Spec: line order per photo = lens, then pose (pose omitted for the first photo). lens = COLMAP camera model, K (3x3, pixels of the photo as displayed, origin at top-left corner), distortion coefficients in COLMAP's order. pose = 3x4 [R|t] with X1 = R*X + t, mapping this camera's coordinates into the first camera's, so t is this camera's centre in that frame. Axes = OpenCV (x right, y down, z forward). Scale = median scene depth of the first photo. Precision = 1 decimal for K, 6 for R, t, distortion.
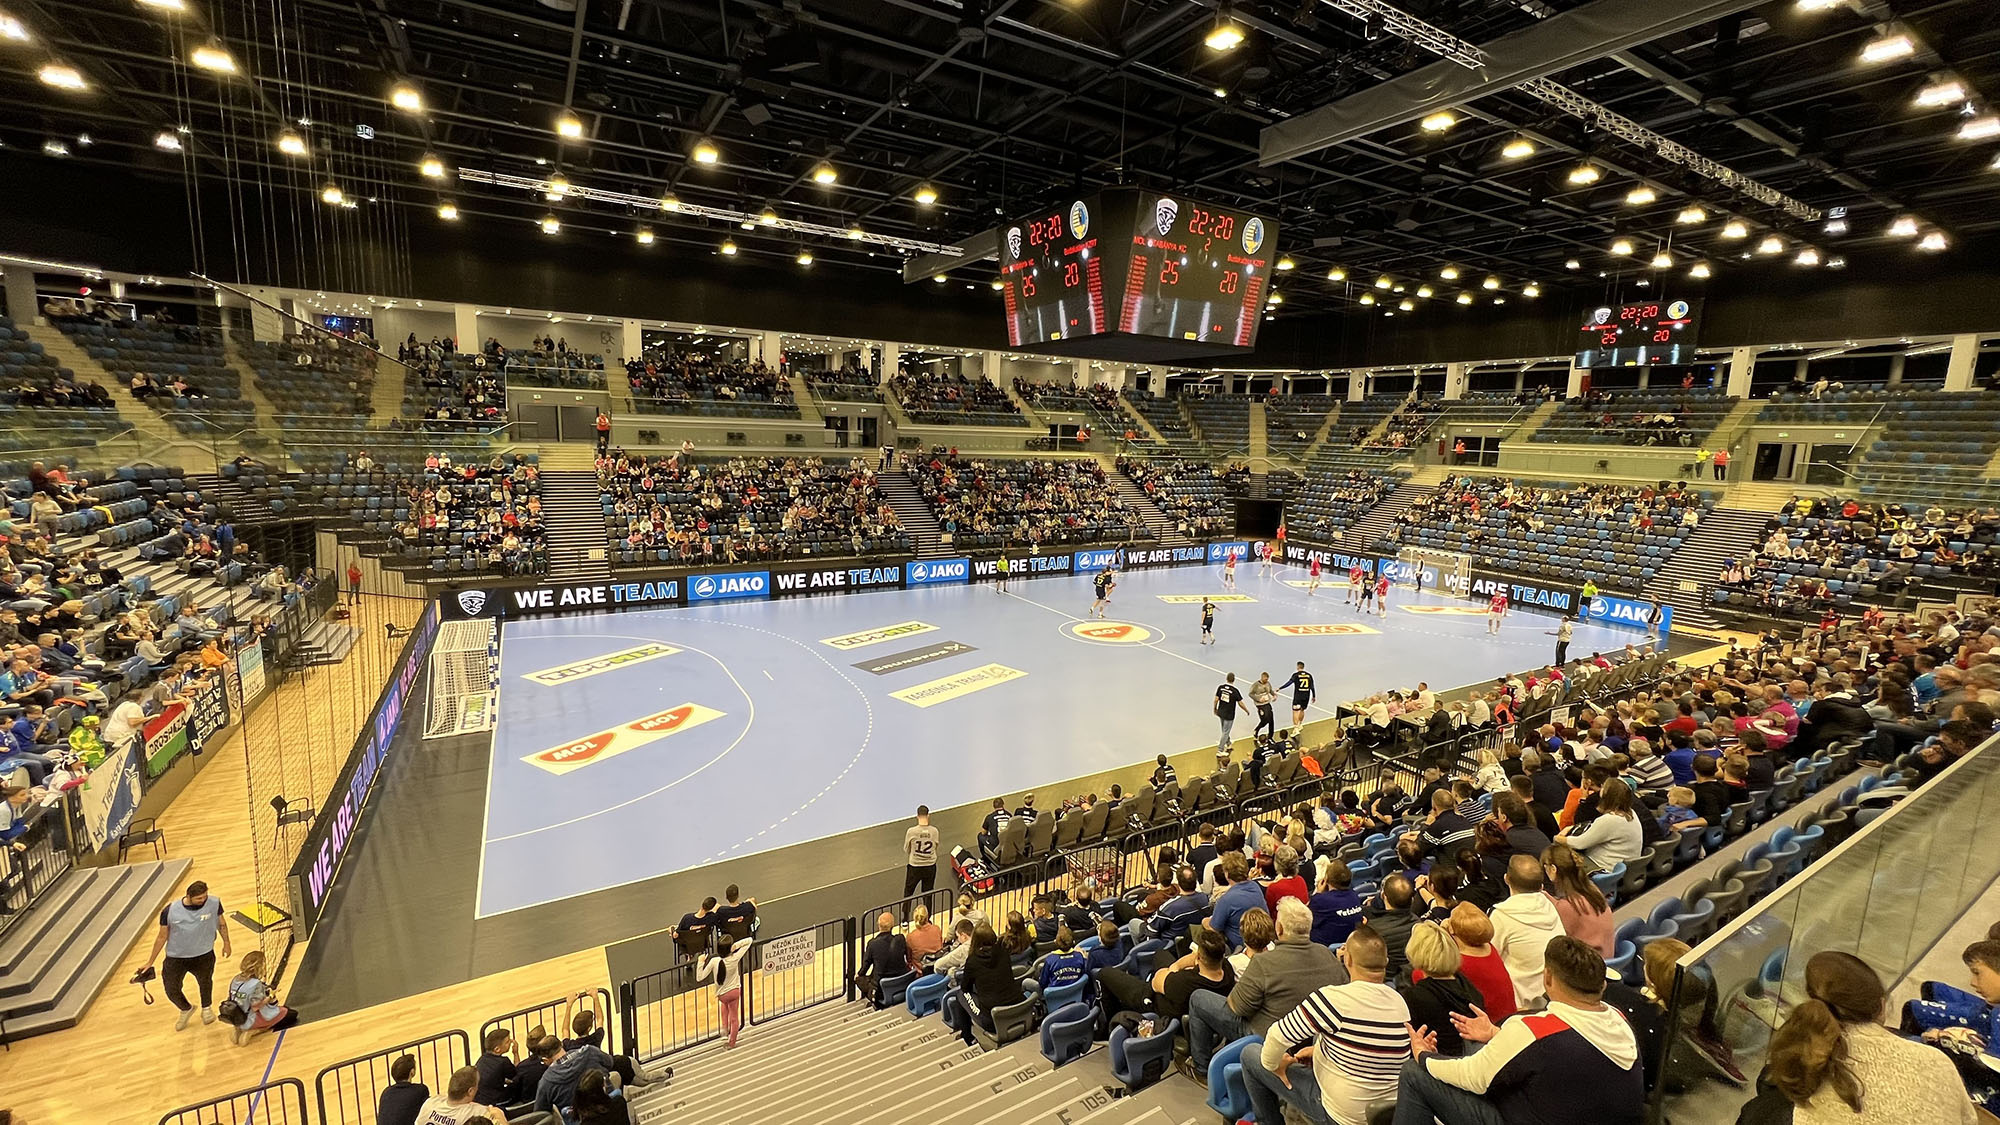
lens RADIAL K [[797.6, 0, 994.1], [0, 797.6, 562.6], [0, 0, 1]] dist [-0.000382, 0.000038]
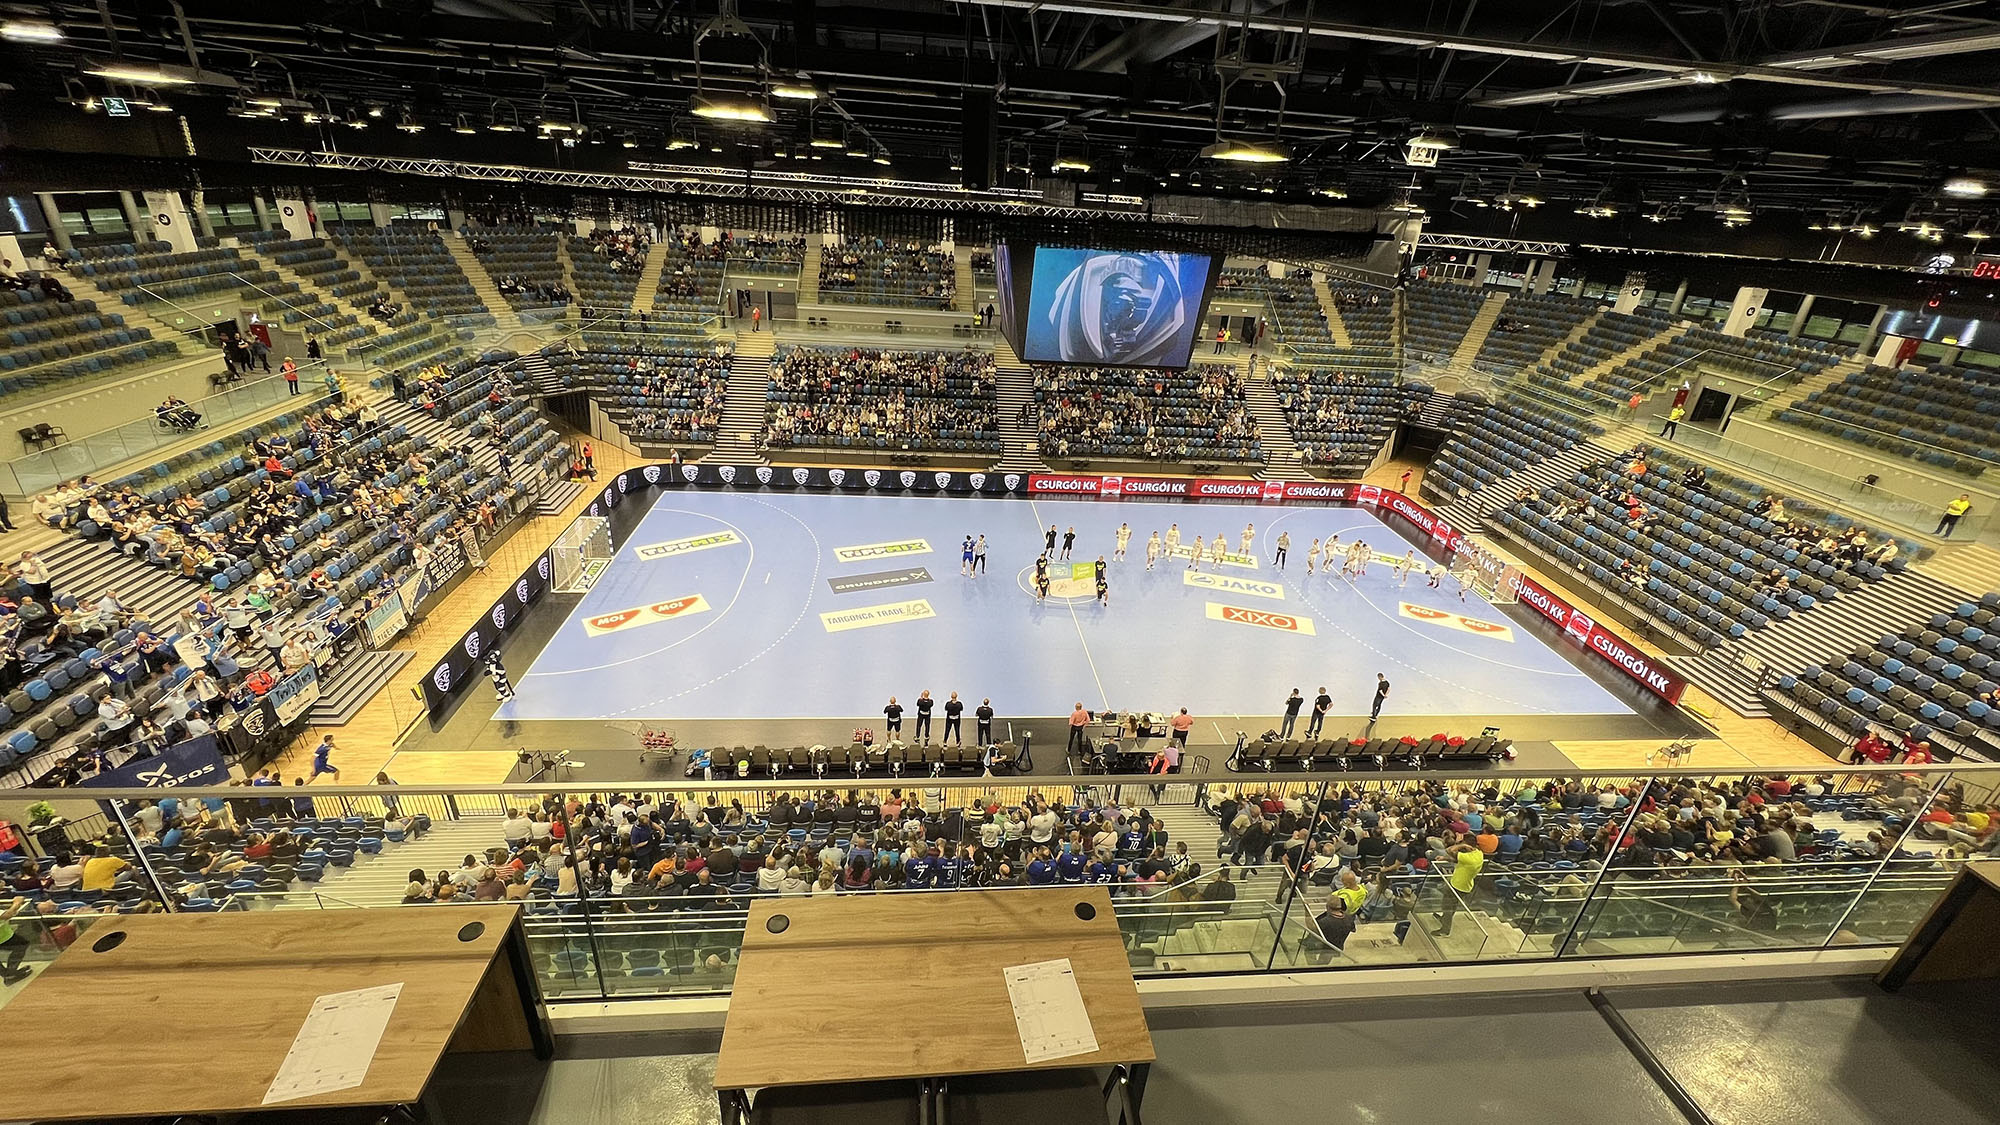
lens RADIAL K [[797.6, 0, 994.1], [0, 797.6, 562.6], [0, 0, 1]] dist [-0.000382, 0.000038]
pose [[0.908744, 0.208540, -0.361517, 0.571451], [-0.106309, 0.953305, 0.282680, -0.318069], [0.403586, -0.218452, 0.888480, -0.118248]]
